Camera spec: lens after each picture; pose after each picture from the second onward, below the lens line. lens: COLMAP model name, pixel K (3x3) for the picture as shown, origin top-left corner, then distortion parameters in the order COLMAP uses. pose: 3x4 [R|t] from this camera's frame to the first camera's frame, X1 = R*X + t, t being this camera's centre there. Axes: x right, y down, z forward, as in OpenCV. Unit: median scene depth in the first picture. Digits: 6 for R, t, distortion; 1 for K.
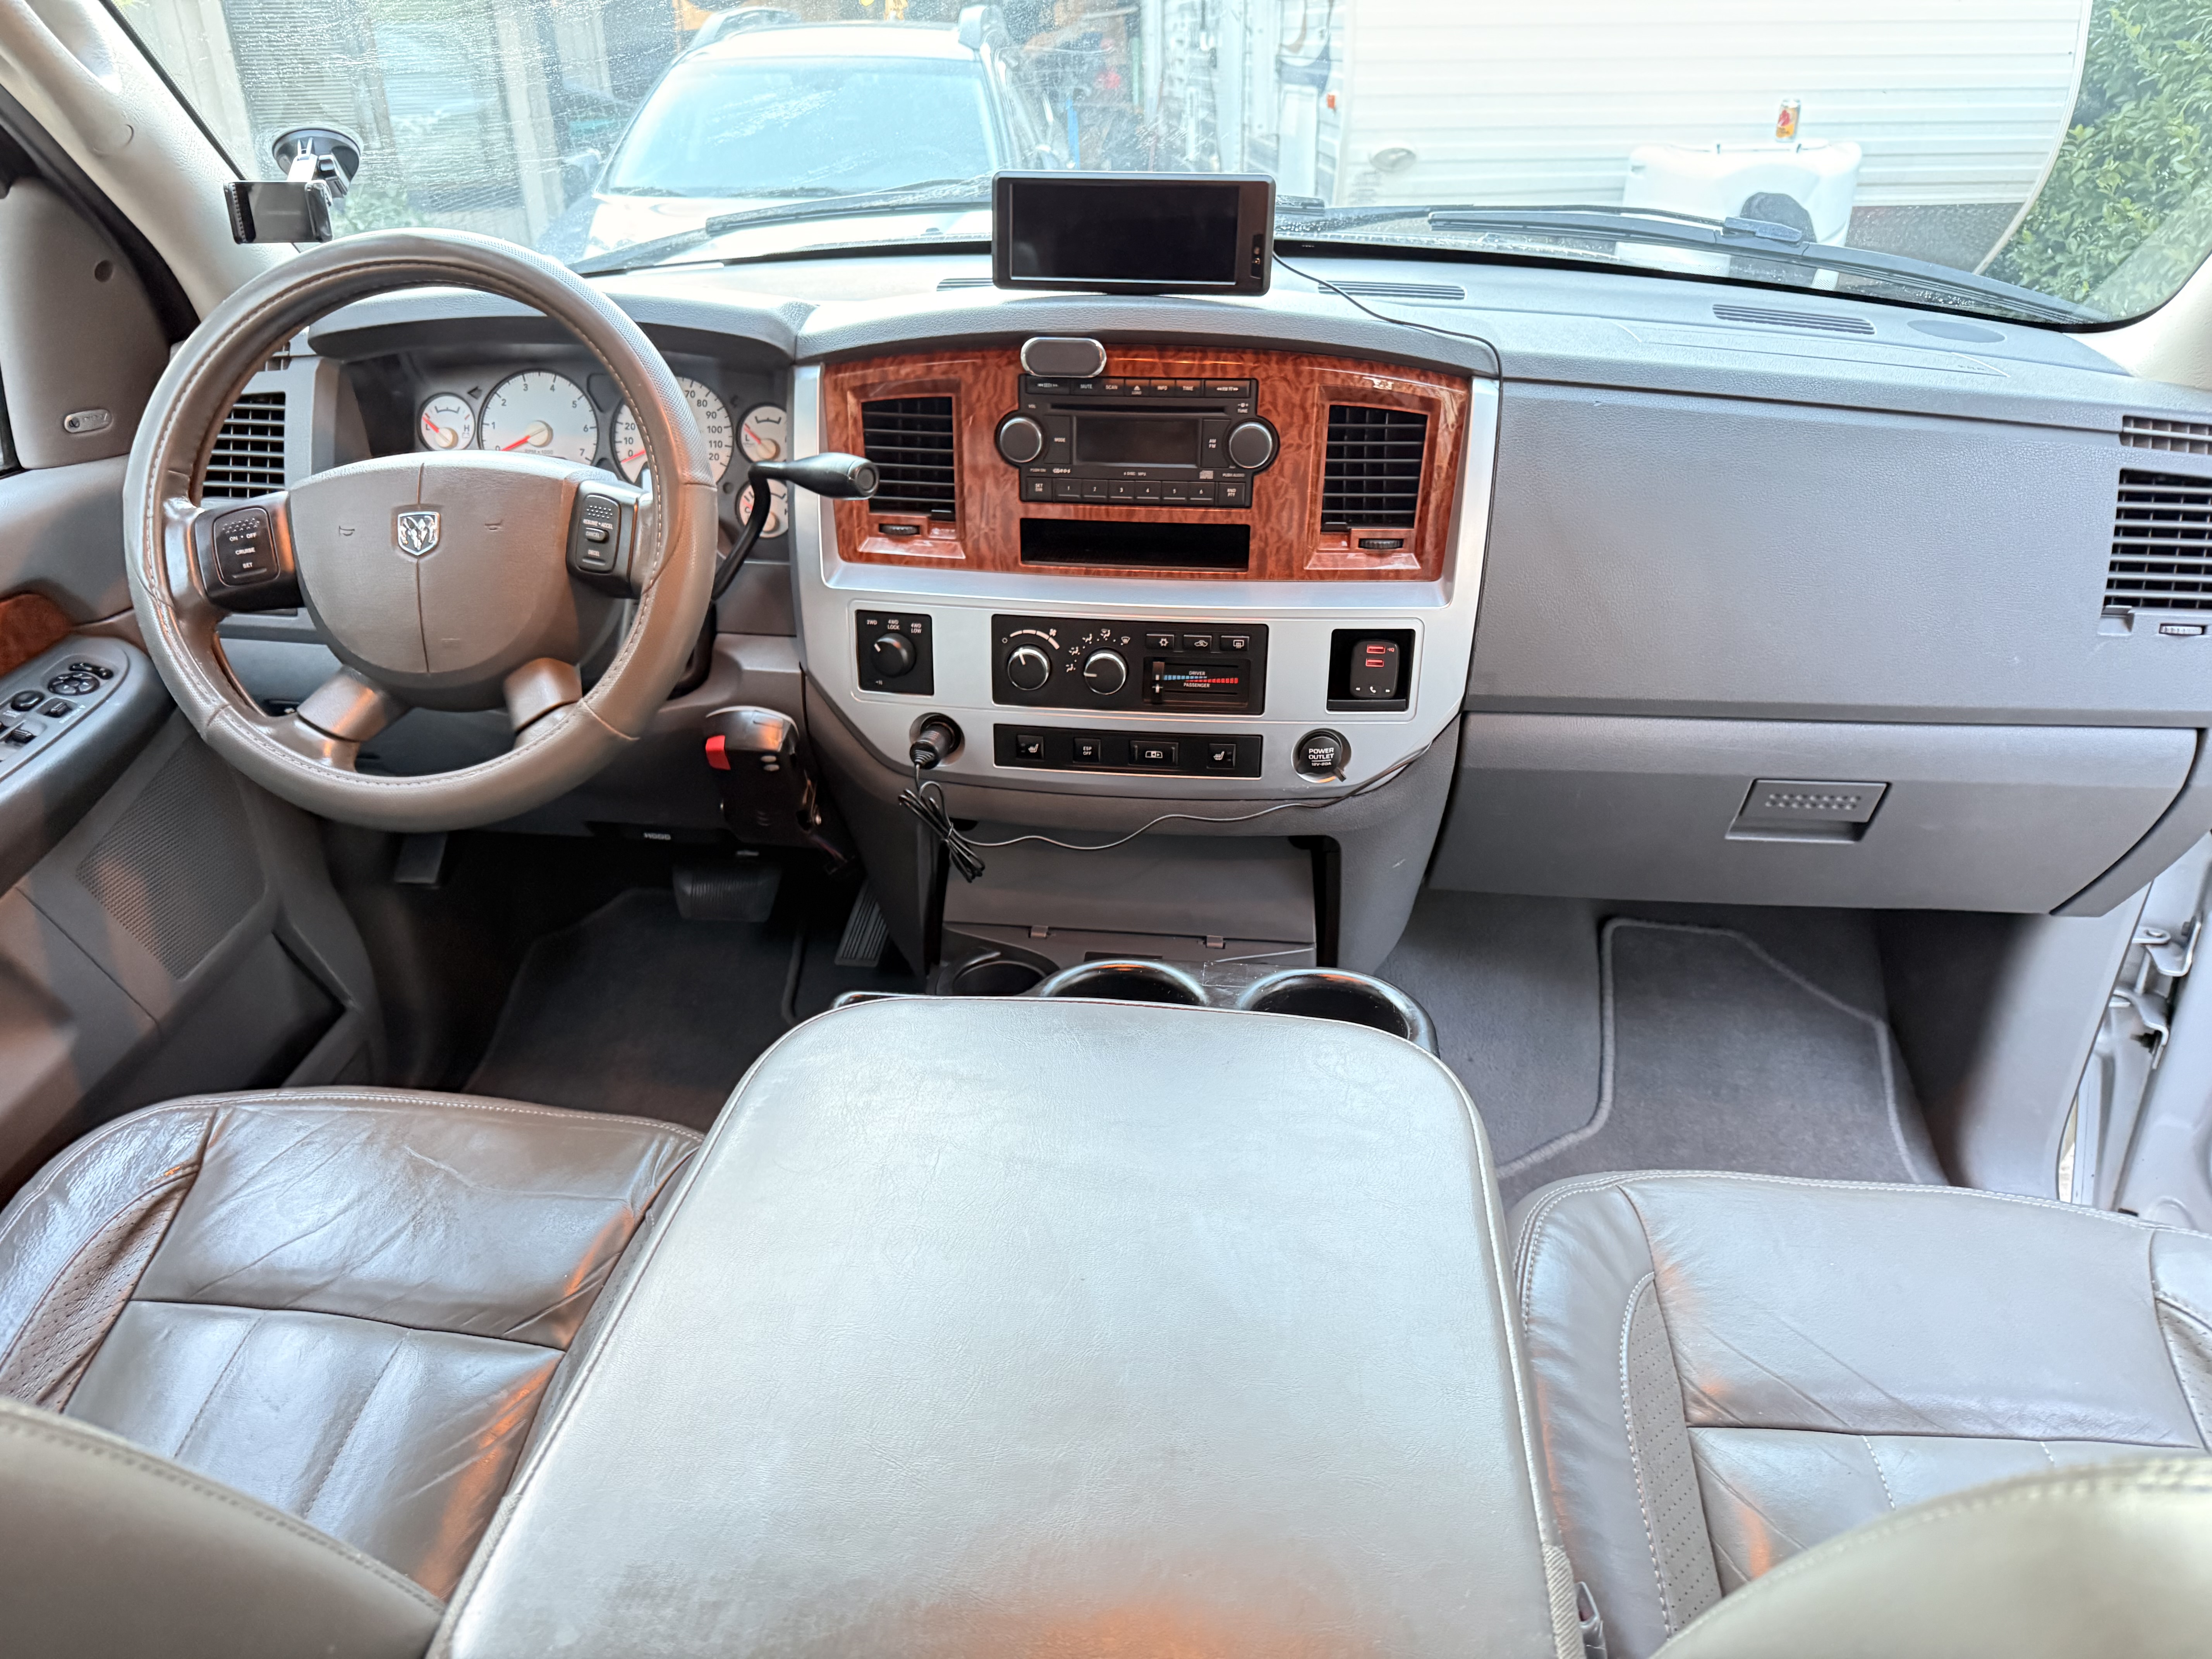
lens RADIAL K [[1573.6, 0, 1102.9], [0, 1573.6, 845.5], [0, 0, 1]] dist [0.091380, -0.182110]
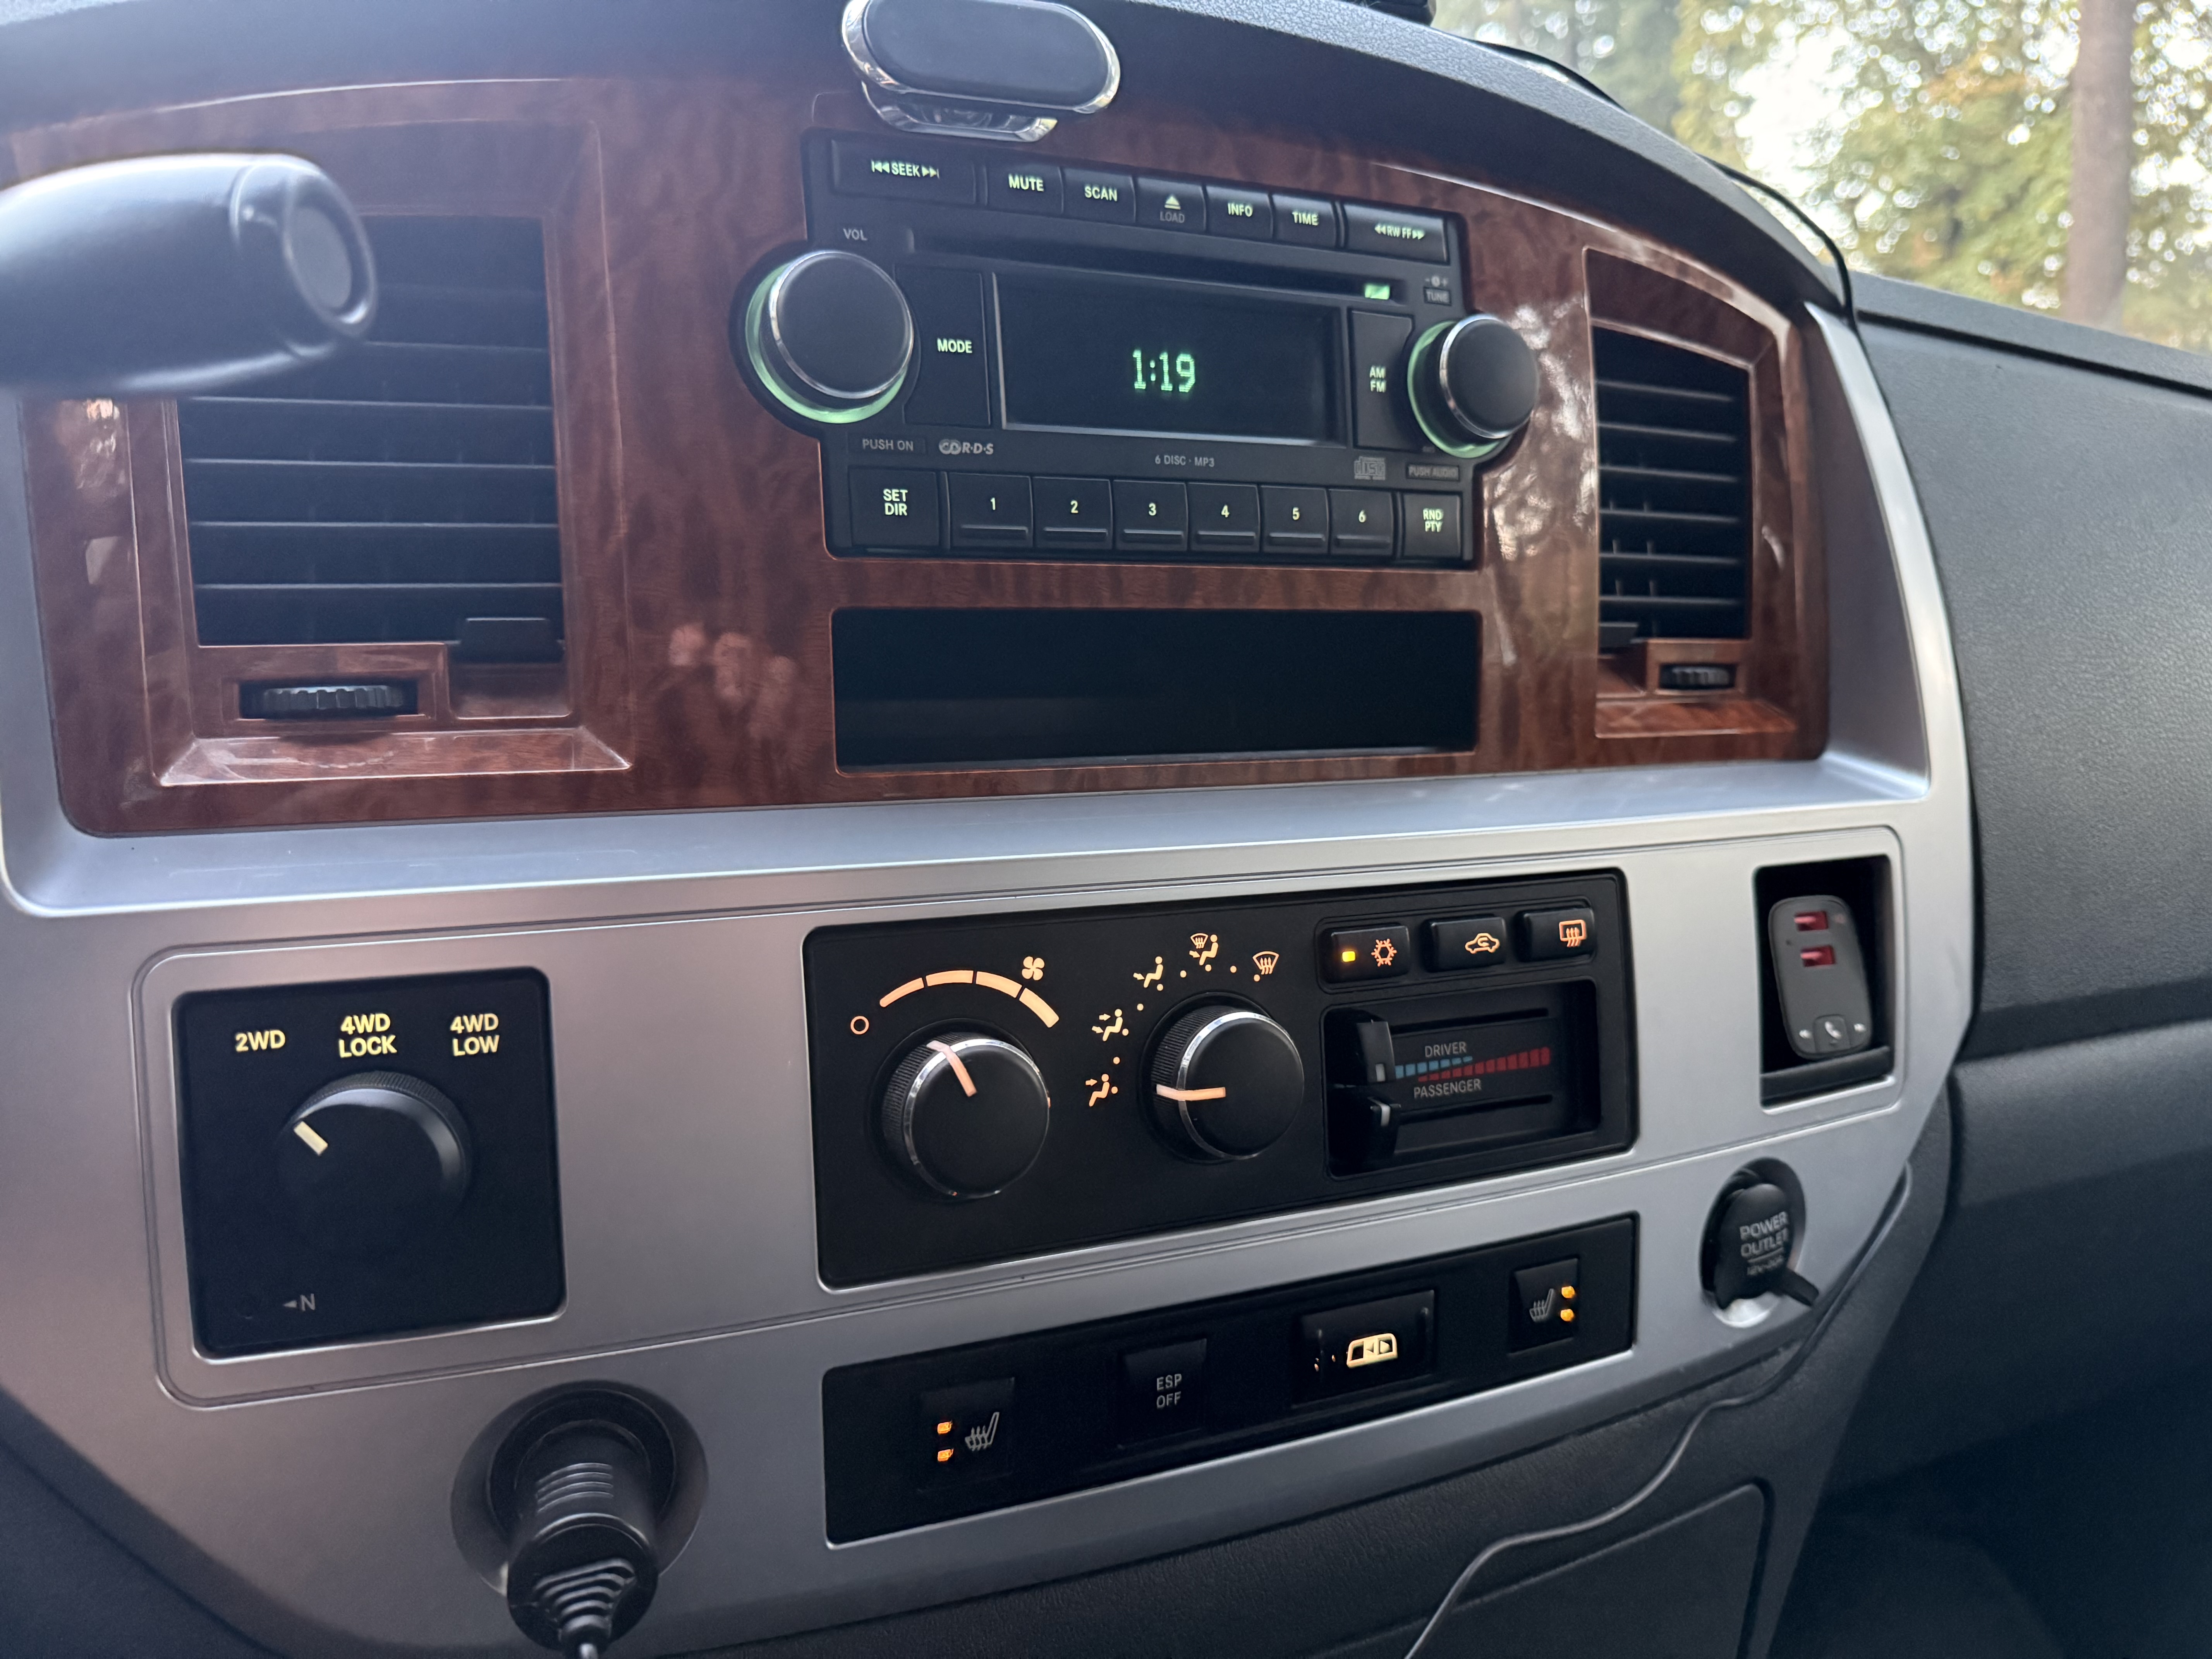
lens RADIAL K [[1573.6, 0, 1102.9], [0, 1573.6, 845.5], [0, 0, 1]] dist [0.091380, -0.182110]
pose [[0.857134, -0.064642, 0.511021, -0.159992], [0.244530, 0.924238, -0.293238, -0.071066], [-0.453350, 0.376304, 0.808003, 0.760267]]
